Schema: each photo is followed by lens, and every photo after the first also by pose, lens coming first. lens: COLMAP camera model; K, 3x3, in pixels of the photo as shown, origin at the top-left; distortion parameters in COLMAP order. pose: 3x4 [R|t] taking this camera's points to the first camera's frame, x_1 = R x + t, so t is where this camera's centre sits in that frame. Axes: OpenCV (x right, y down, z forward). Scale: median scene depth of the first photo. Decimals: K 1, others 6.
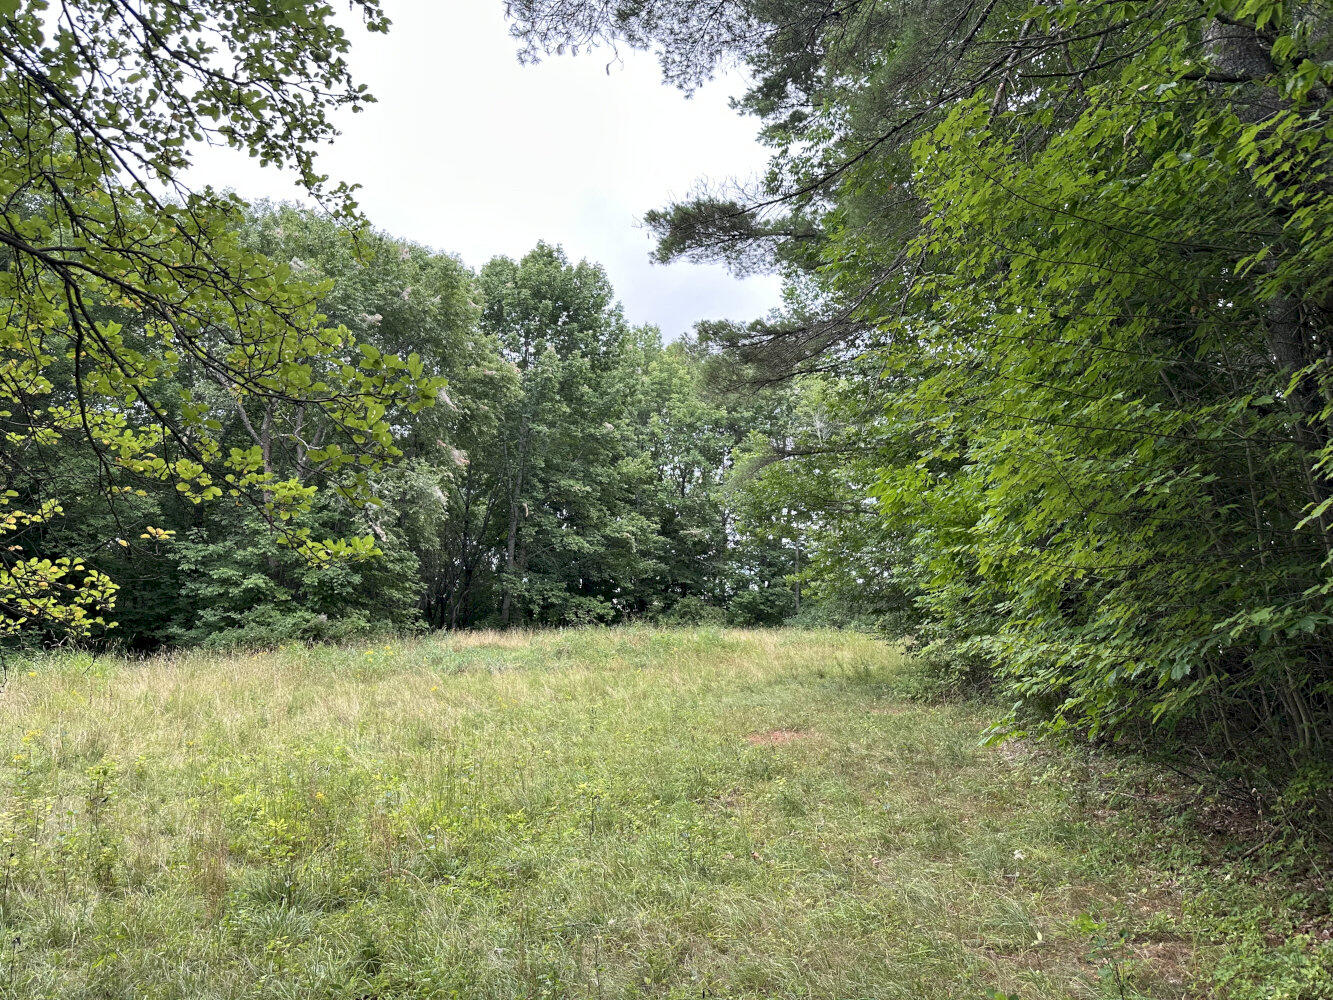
lens RADIAL K [[924.7, 0, 665.4], [0, 924.7, 497.8], [0, 0, 1]] dist [-0.000681, -0.001883]
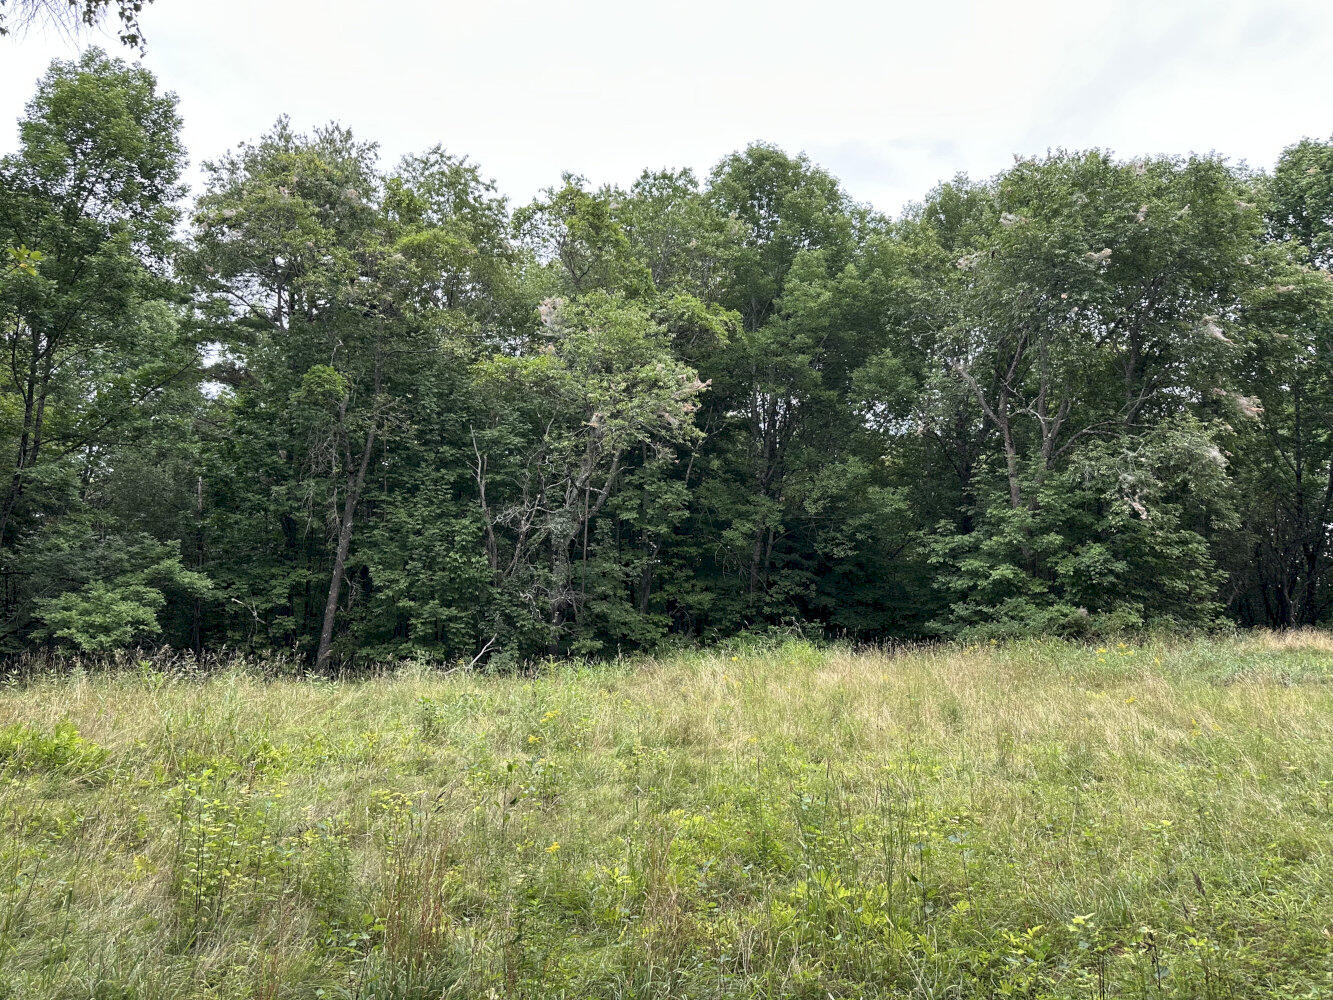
lens RADIAL K [[924.7, 0, 665.0], [0, 924.7, 511.2], [0, 0, 1]] dist [-0.000681, -0.001883]
pose [[0.658160, -0.082265, -0.748370, 0.031229], [0.091995, 0.995351, -0.028508, 0.023839], [0.747237, -0.050083, 0.662668, 0.132509]]
